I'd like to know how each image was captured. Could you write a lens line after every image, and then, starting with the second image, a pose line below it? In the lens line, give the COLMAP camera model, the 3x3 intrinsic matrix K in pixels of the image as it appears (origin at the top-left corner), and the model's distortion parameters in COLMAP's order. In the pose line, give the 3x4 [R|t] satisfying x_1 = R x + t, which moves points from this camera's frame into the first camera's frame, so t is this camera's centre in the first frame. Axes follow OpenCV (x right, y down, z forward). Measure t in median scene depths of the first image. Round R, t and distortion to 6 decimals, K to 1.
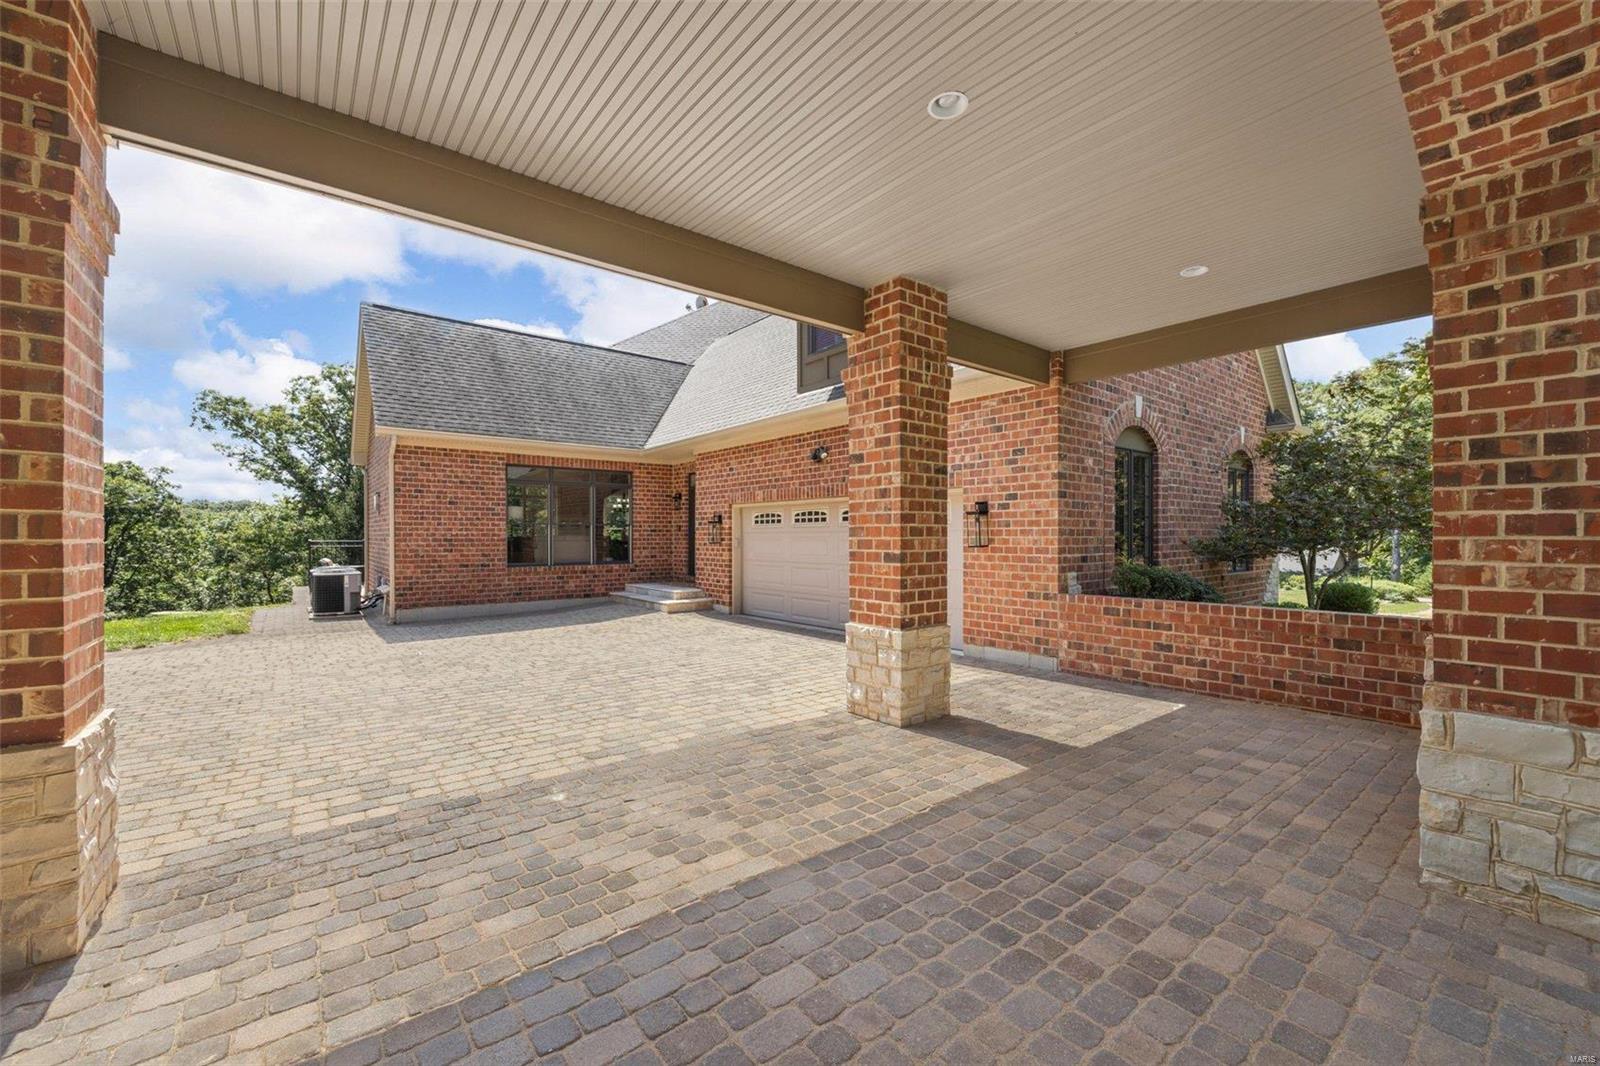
lens RADIAL K [[651.1, 0, 792.4], [0, 651.1, 538.0], [0, 0, 1]] dist [0.001029, -0.000295]
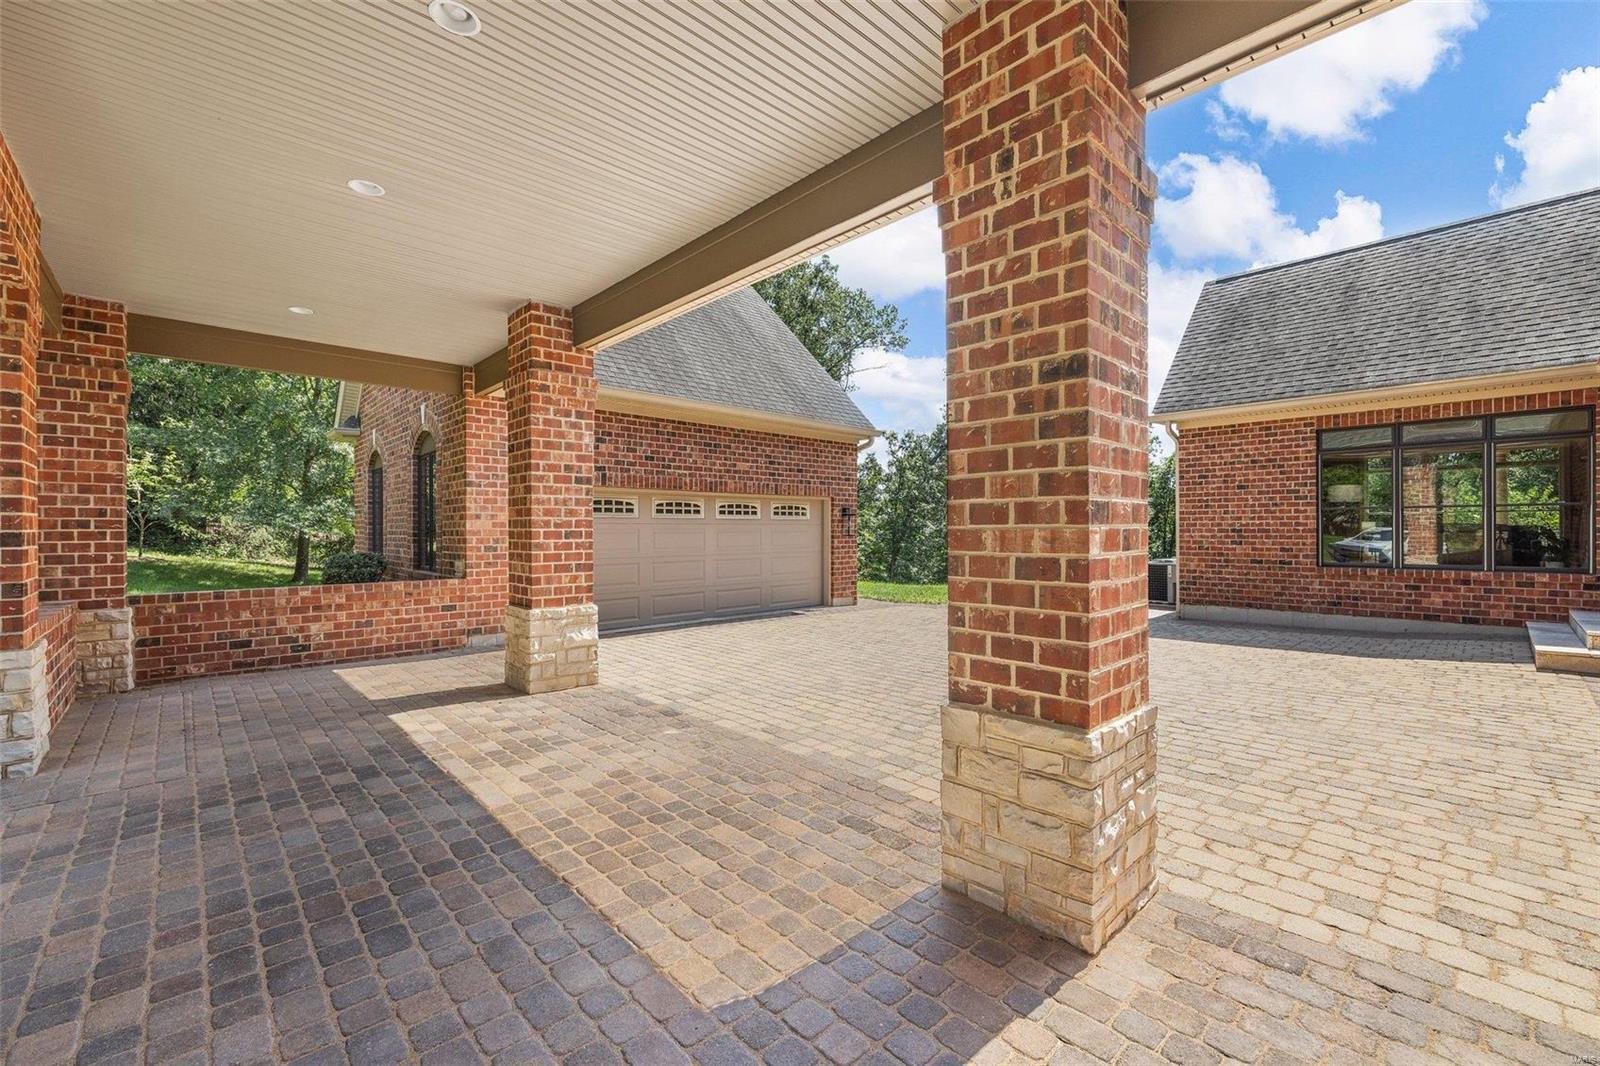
lens RADIAL K [[651.1, 0, 790.2], [0, 651.1, 530.8], [0, 0, 1]] dist [0.001029, -0.000295]
pose [[0.069119, -0.000338, -0.997608, 0.677217], [0.004255, 0.999991, -0.000044, 0.002030], [0.997599, -0.004242, 0.069119, 0.828985]]
